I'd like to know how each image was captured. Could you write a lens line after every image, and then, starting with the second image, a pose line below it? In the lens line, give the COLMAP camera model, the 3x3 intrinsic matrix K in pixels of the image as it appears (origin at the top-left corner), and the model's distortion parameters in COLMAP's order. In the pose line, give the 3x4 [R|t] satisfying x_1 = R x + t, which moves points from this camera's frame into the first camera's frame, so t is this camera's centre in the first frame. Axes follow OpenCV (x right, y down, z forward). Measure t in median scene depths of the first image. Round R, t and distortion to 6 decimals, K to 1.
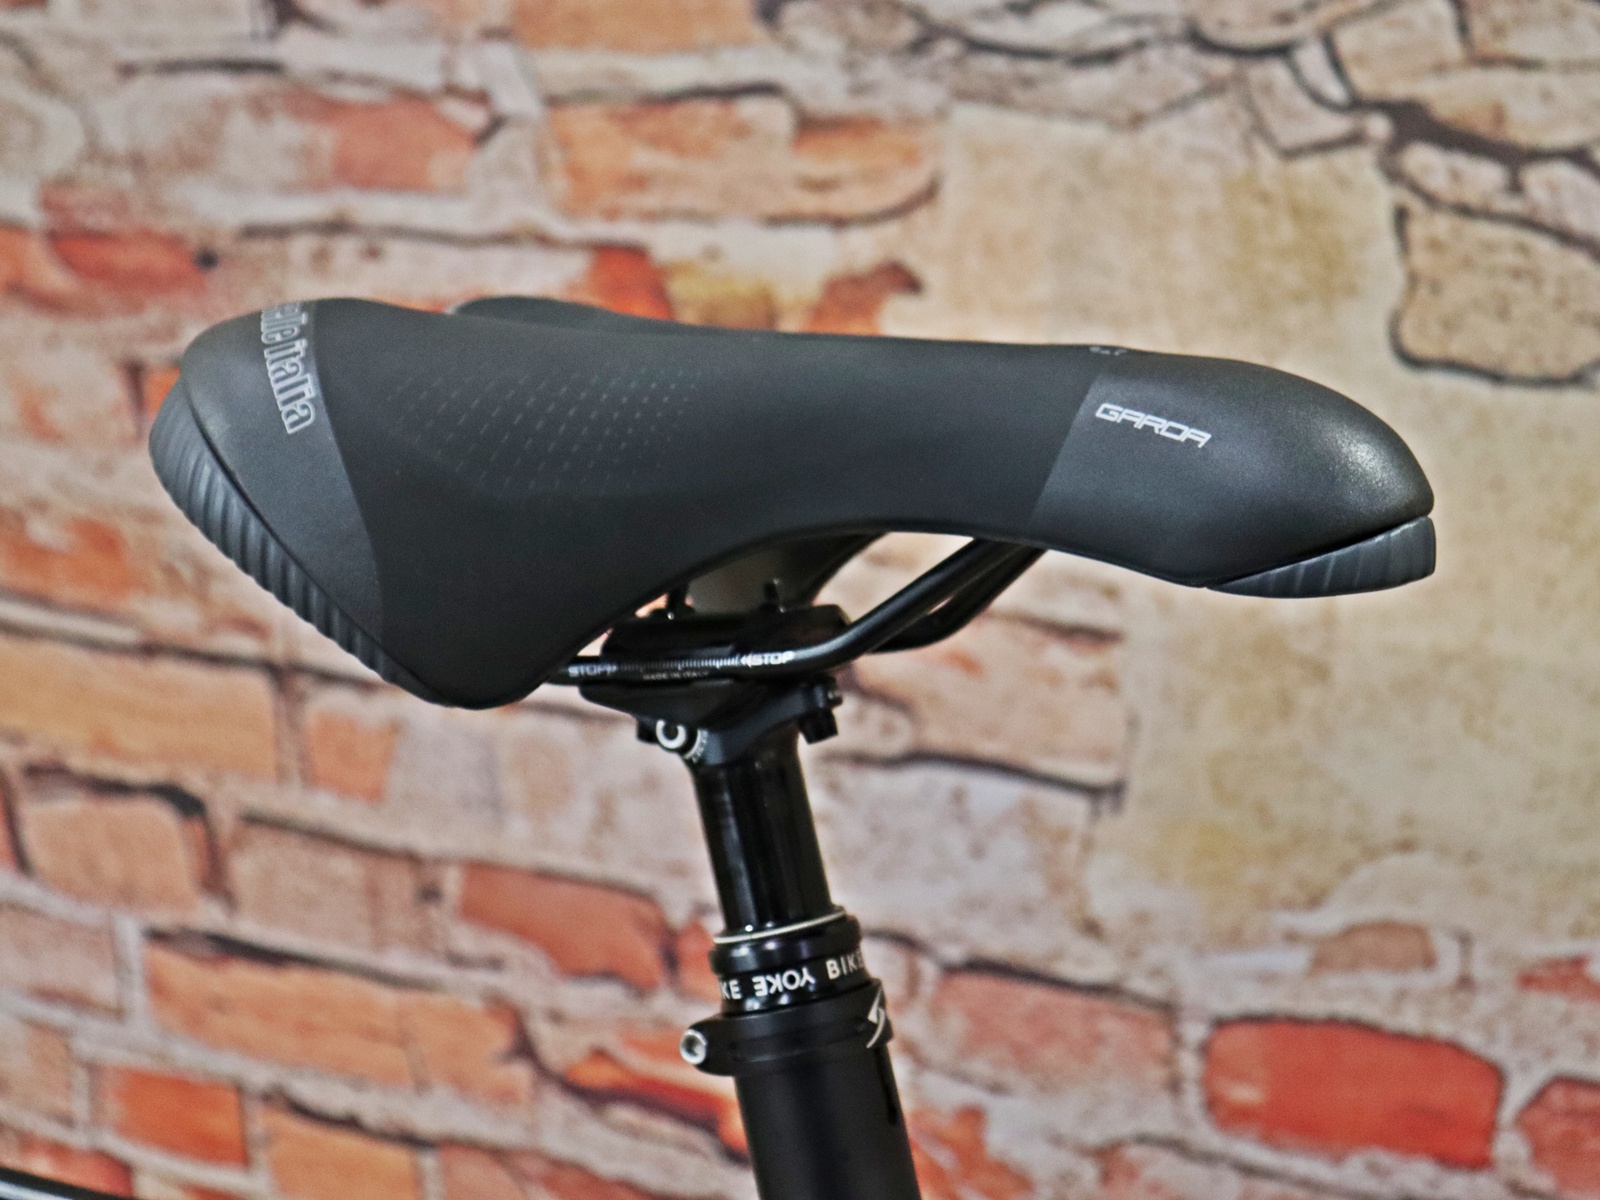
lens RADIAL K [[2917.7, 0, 797.4], [0, 2917.7, 536.7], [0, 0, 1]] dist [0.092083, 0.000000]
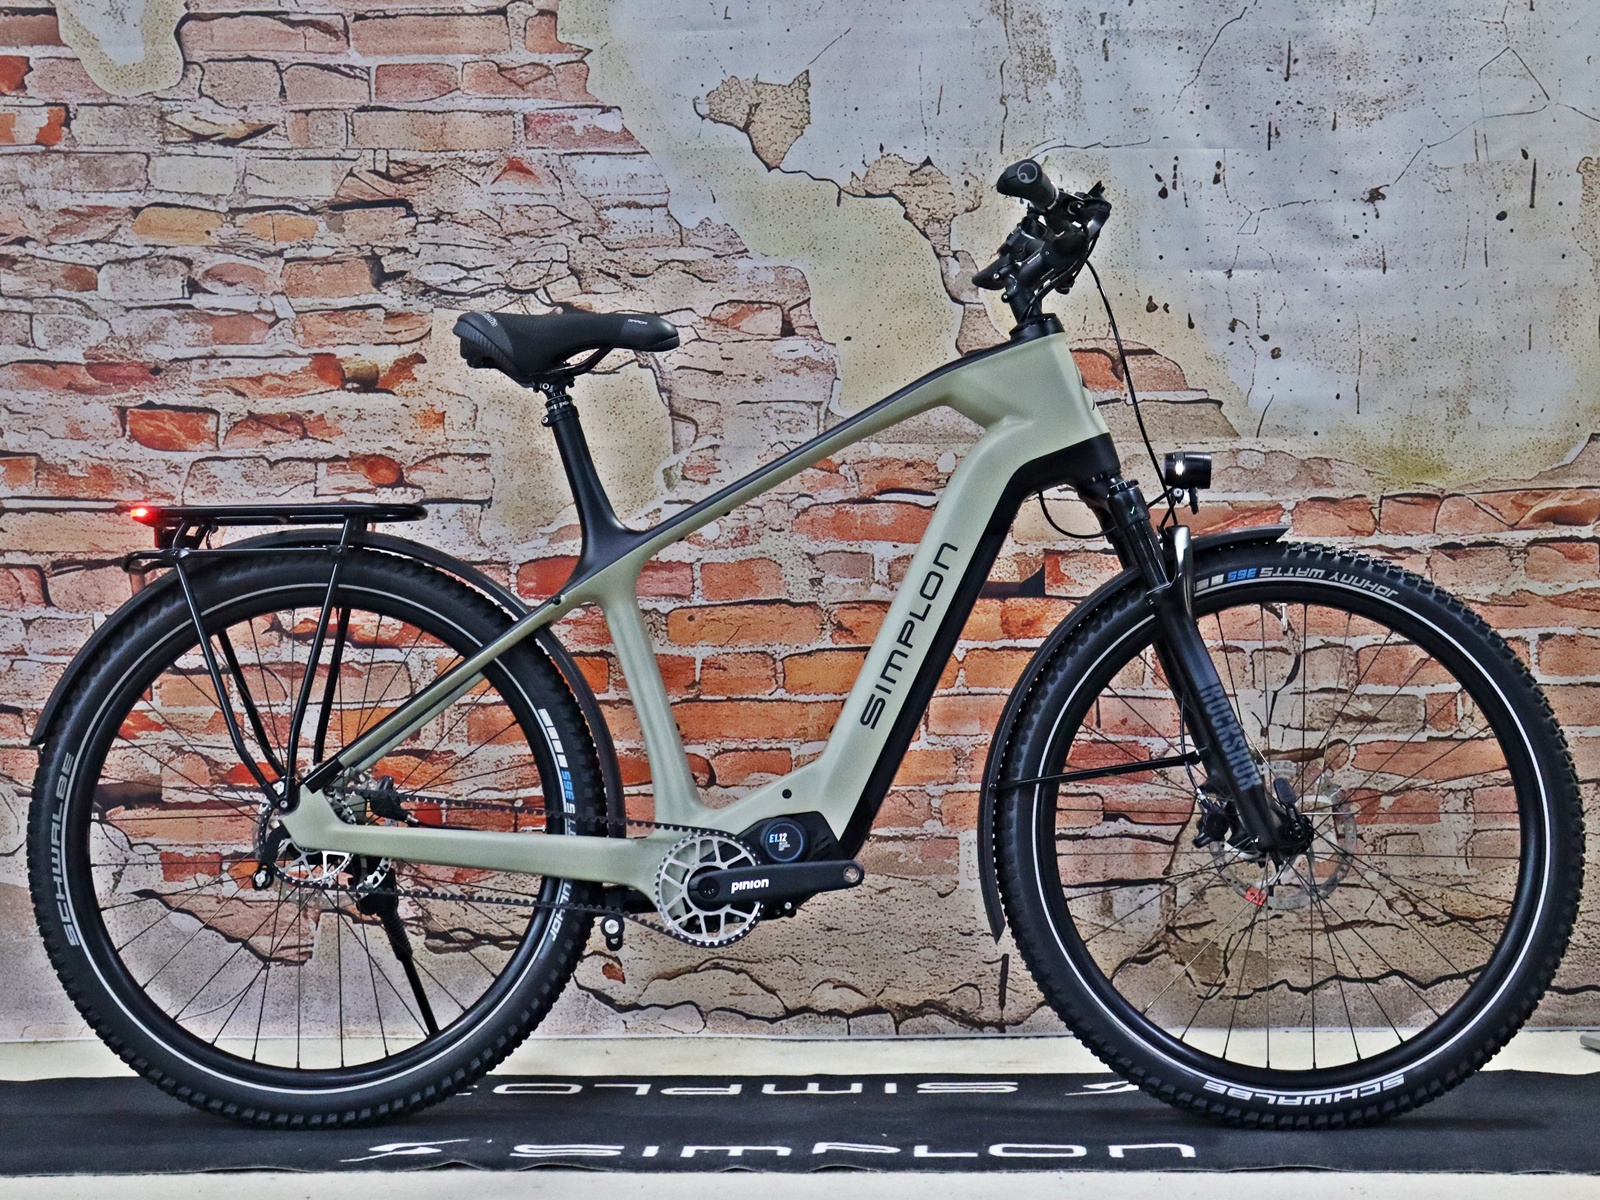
lens RADIAL K [[3730.8, 0, 782.2], [0, 3730.8, 444.3], [0, 0, 1]] dist [0.152861, 0.000000]
pose [[0.880103, 0.007821, 0.474719, -1.700786], [0.102513, 0.973149, -0.206087, 0.975552], [-0.463584, 0.230043, 0.855670, -2.996849]]
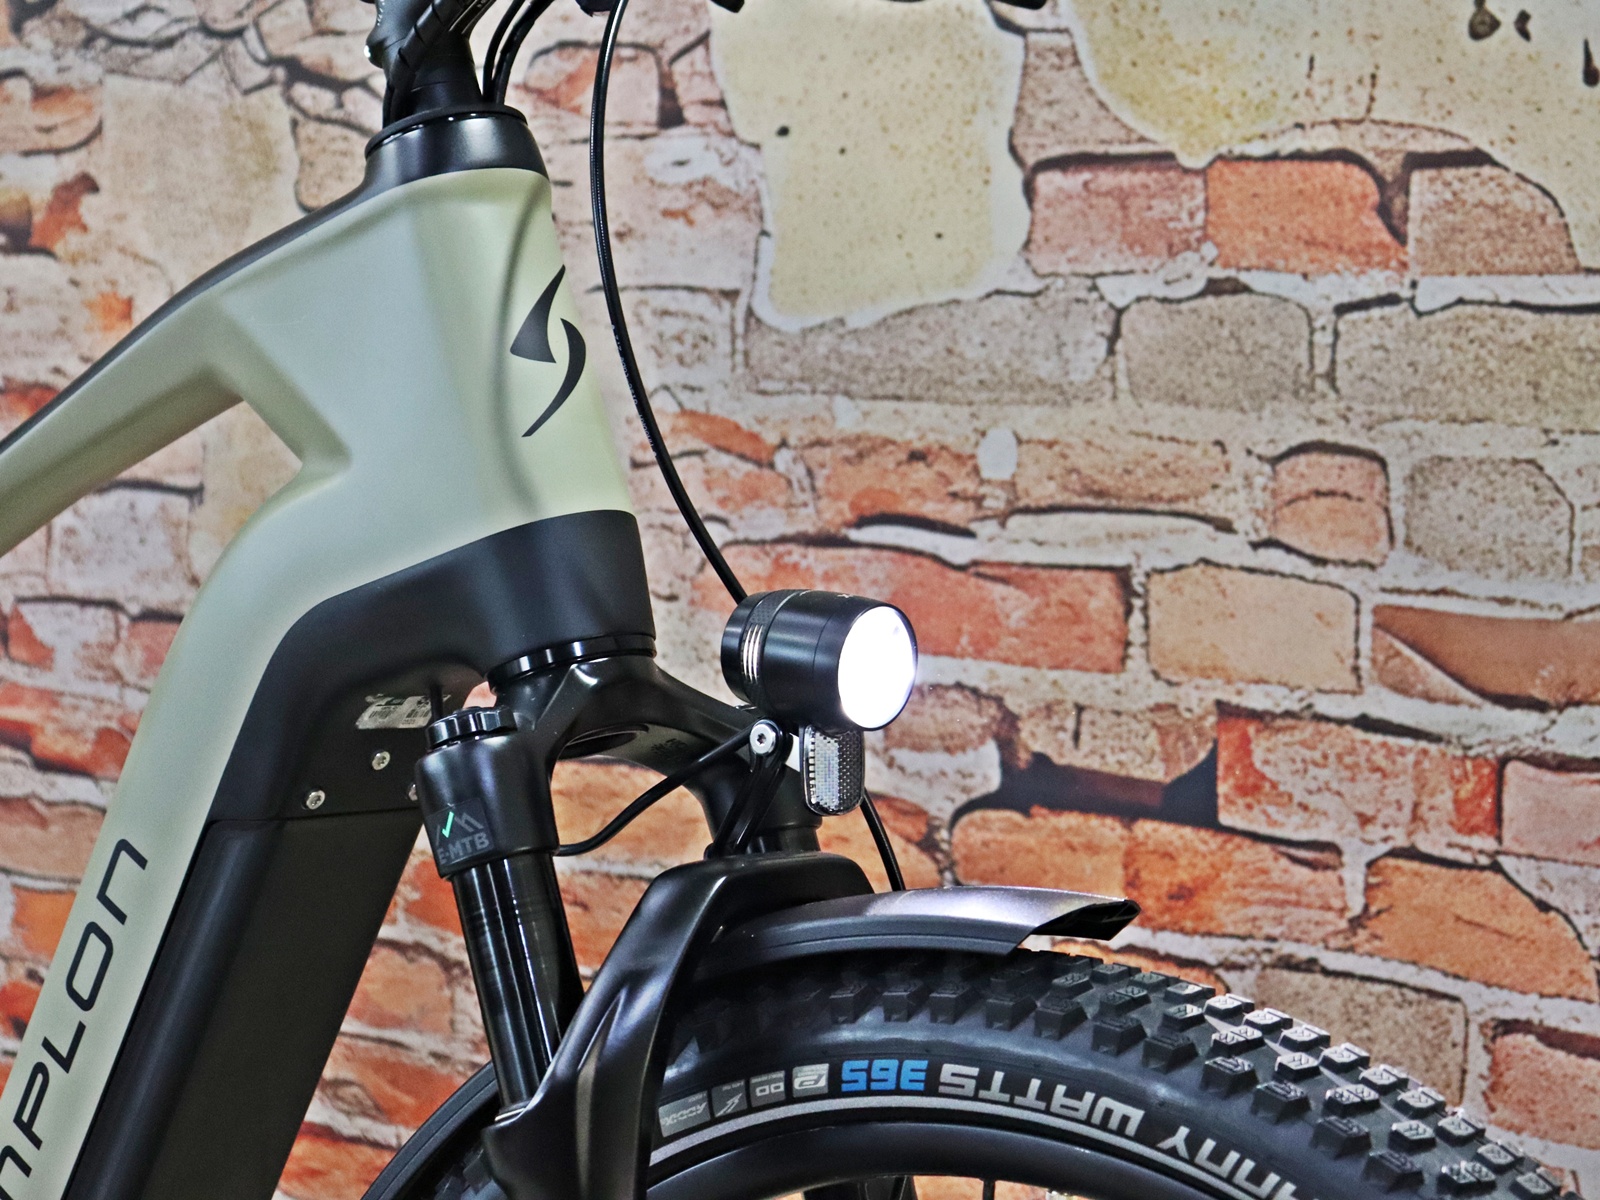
lens RADIAL K [[3201.0, 0, 887.4], [0, 3201.0, 508.7], [0, 0, 1]] dist [0.113645, 0.000000]
pose [[0.991882, 0.003753, -0.127103, 0.716657], [-0.017871, 0.993758, -0.110117, 0.287186], [0.125896, 0.111495, 0.985758, -0.722003]]
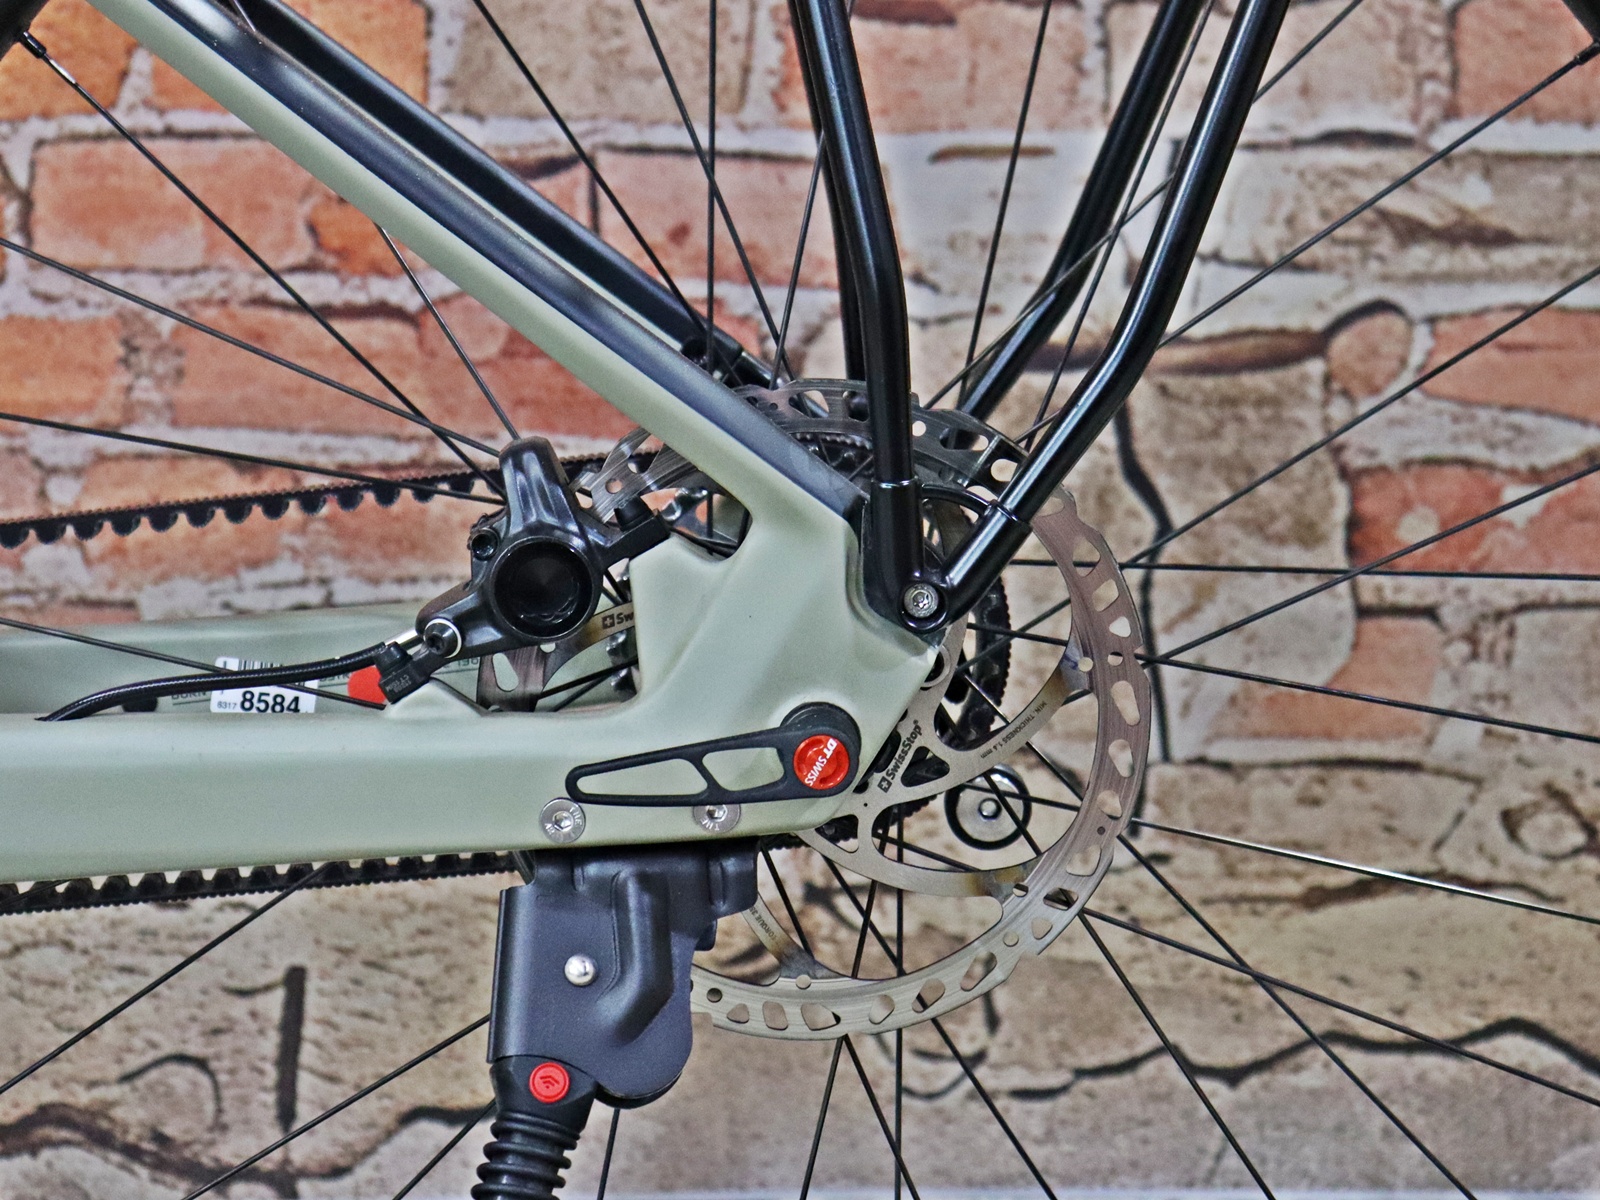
lens RADIAL K [[3729.6, 0, 794.7], [0, 3729.6, 597.1], [0, 0, 1]] dist [0.147527, 0.000000]
pose [[0.861087, -0.060446, 0.504852, 0.113732], [0.092579, 0.994950, -0.038780, 0.609143], [-0.499958, 0.080131, 0.862335, -0.483455]]
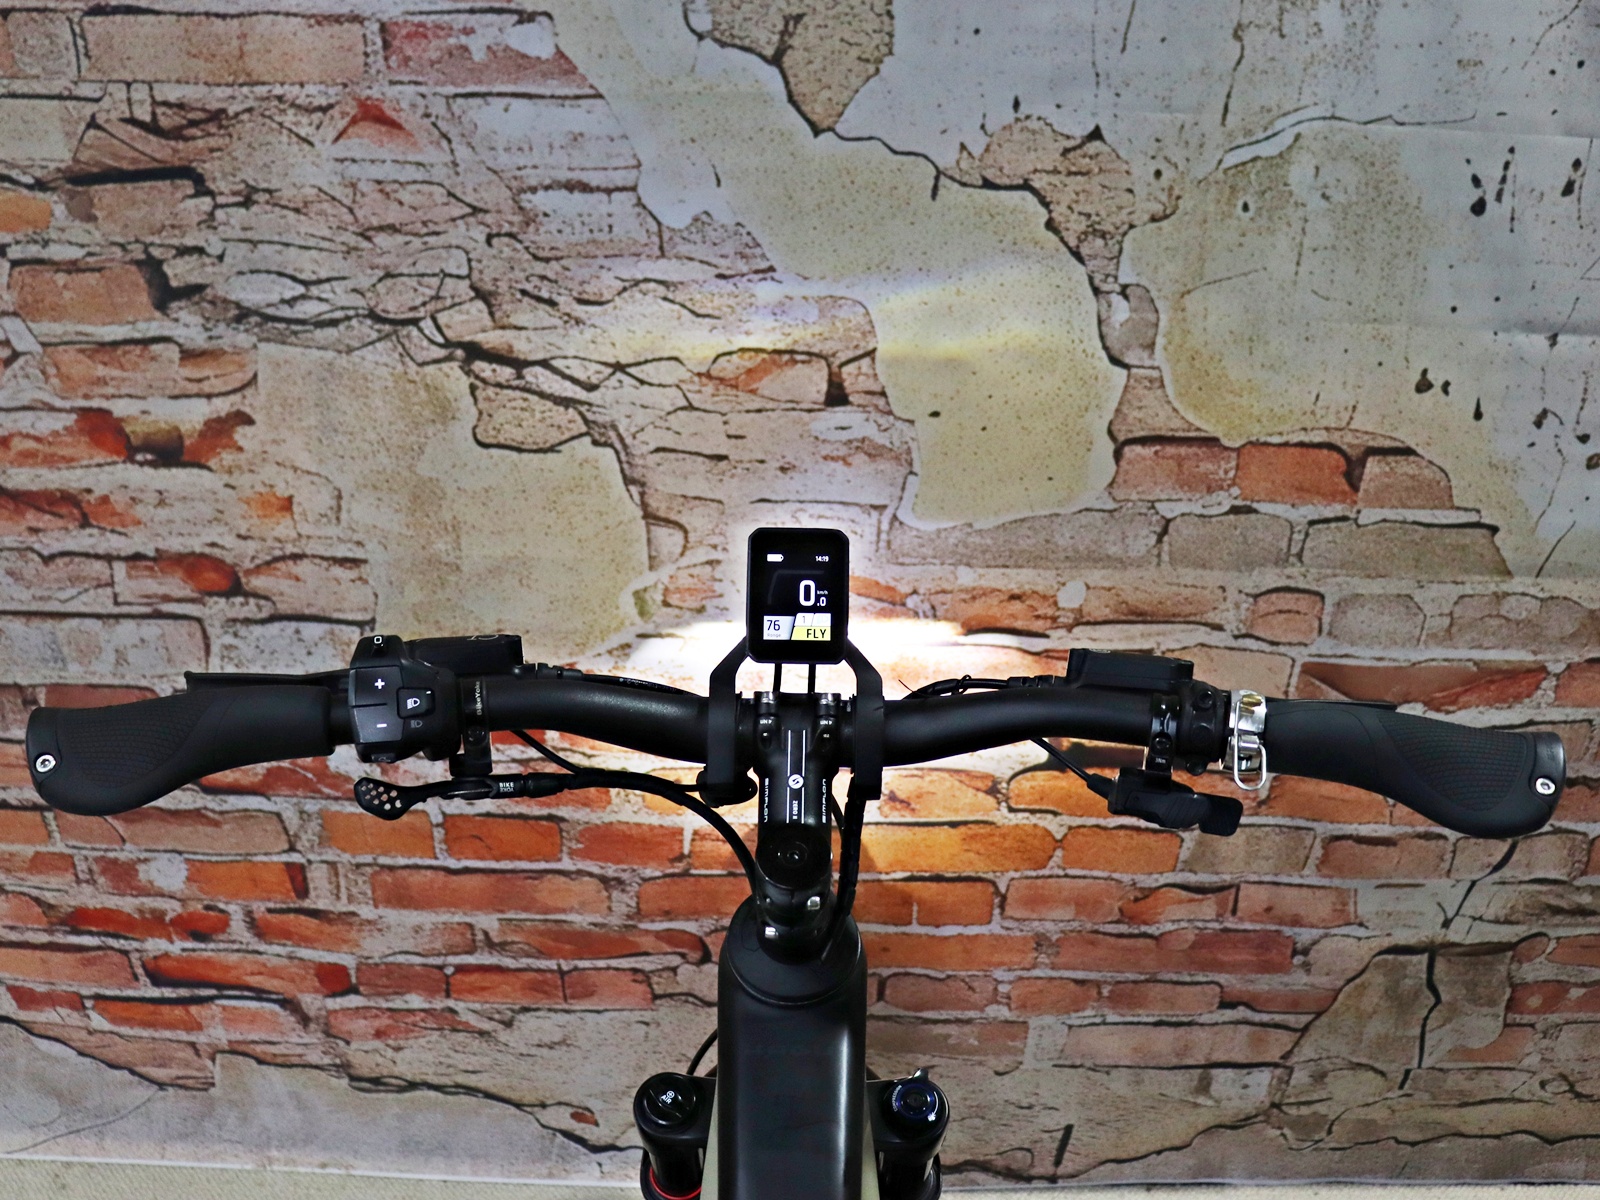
lens RADIAL K [[1632.7, 0, 796.1], [0, 1632.7, 551.1], [0, 0, 1]] dist [-0.123233, 0.000000]
pose [[0.868676, -0.190962, 0.457095, -0.172299], [0.074034, 0.962396, 0.261366, -0.275721], [-0.489818, -0.193202, 0.850148, -0.238879]]
